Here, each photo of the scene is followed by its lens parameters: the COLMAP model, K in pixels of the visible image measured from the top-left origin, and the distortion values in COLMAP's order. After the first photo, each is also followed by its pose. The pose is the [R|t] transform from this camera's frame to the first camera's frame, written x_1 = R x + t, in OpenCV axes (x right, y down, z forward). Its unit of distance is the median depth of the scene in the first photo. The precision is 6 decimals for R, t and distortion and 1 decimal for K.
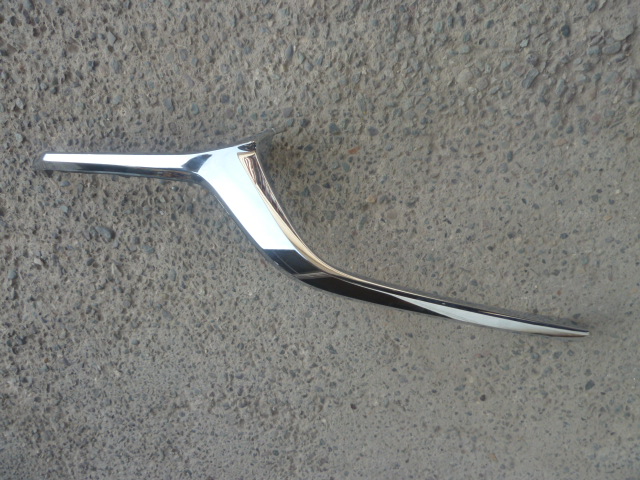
lens RADIAL K [[478.6, 0, 320.0], [0, 478.6, 240.0], [0, 0, 1]] dist [-0.038429, 0.003780]
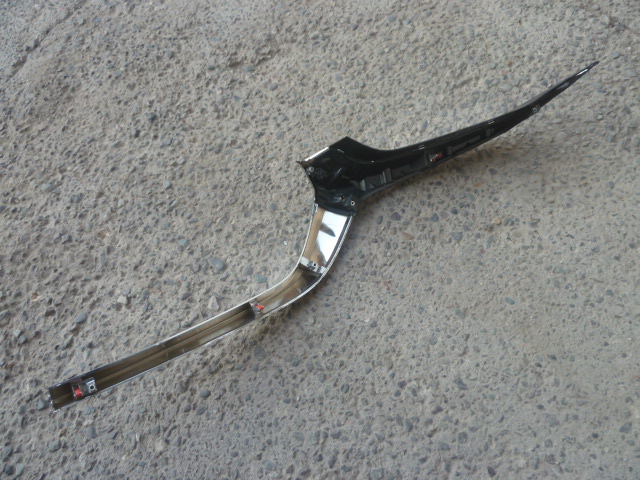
lens RADIAL K [[478.6, 0, 320.0], [0, 478.6, 240.0], [0, 0, 1]] dist [-0.038429, 0.003780]
pose [[0.991016, 0.133511, 0.007897, -0.269023], [-0.089116, 0.703202, -0.705383, 0.677855], [-0.099730, 0.698342, 0.708782, 0.246066]]
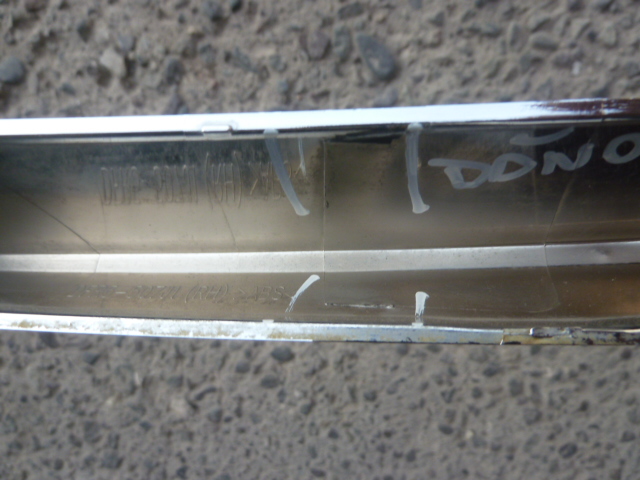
lens RADIAL K [[478.6, 0, 320.0], [0, 478.6, 240.0], [0, 0, 1]] dist [-0.038429, 0.003780]
pose [[0.906576, 0.361913, 0.217114, -0.553254], [-0.346904, 0.931999, -0.105049, 0.181295], [-0.240369, 0.019917, 0.970477, 0.696821]]
